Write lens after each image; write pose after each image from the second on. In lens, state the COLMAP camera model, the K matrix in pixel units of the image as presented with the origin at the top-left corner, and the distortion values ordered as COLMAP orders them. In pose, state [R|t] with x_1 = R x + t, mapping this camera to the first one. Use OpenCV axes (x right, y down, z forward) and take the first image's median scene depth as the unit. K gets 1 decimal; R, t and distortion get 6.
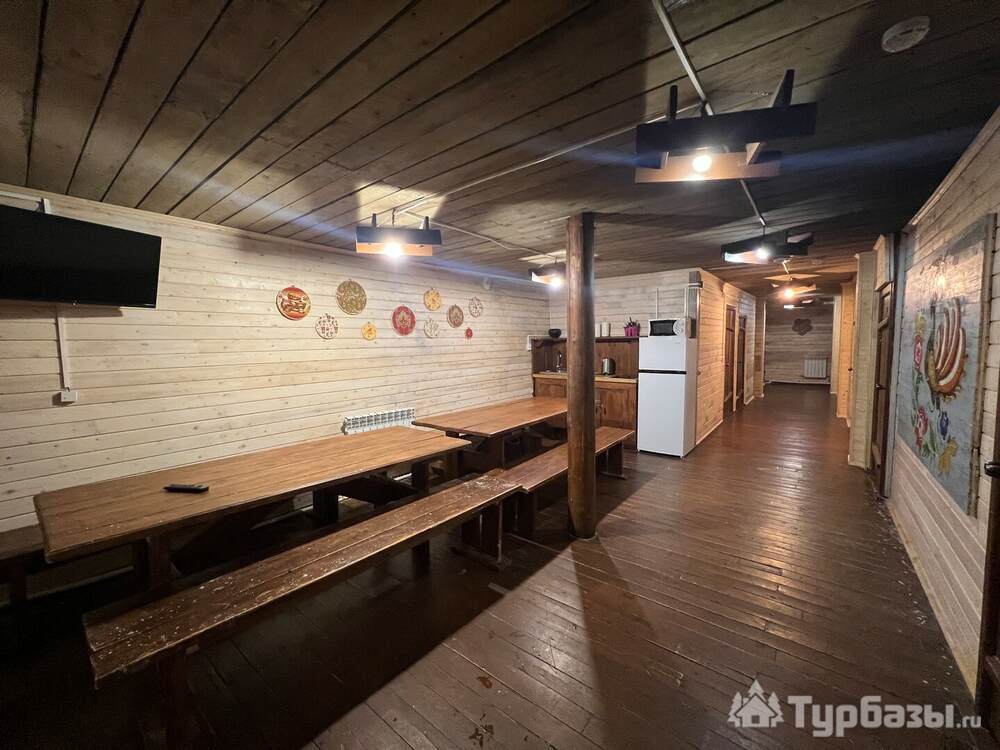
lens RADIAL K [[402.0, 0, 498.2], [0, 402.0, 373.9], [0, 0, 1]] dist [0.004137, 0.000126]
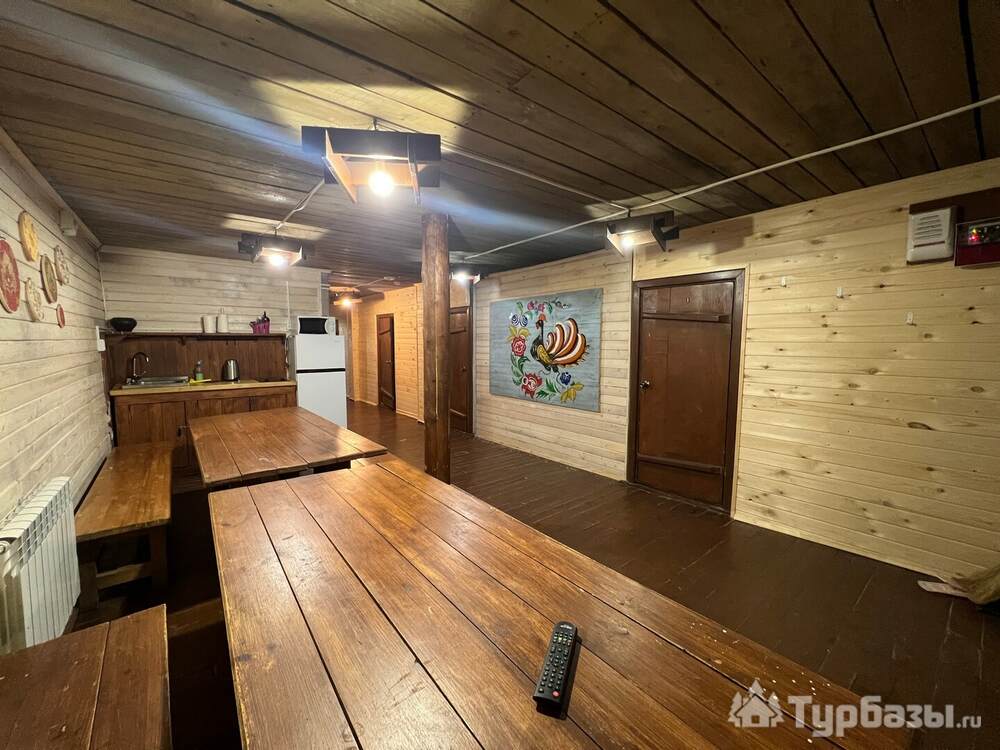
lens RADIAL K [[402.0, 0, 498.1], [0, 402.0, 370.6], [0, 0, 1]] dist [0.004137, 0.000126]
pose [[0.222584, -0.056291, 0.973287, -0.471375], [0.074771, 0.996377, 0.040527, -0.012923], [-0.972042, 0.063753, 0.225986, 0.379712]]
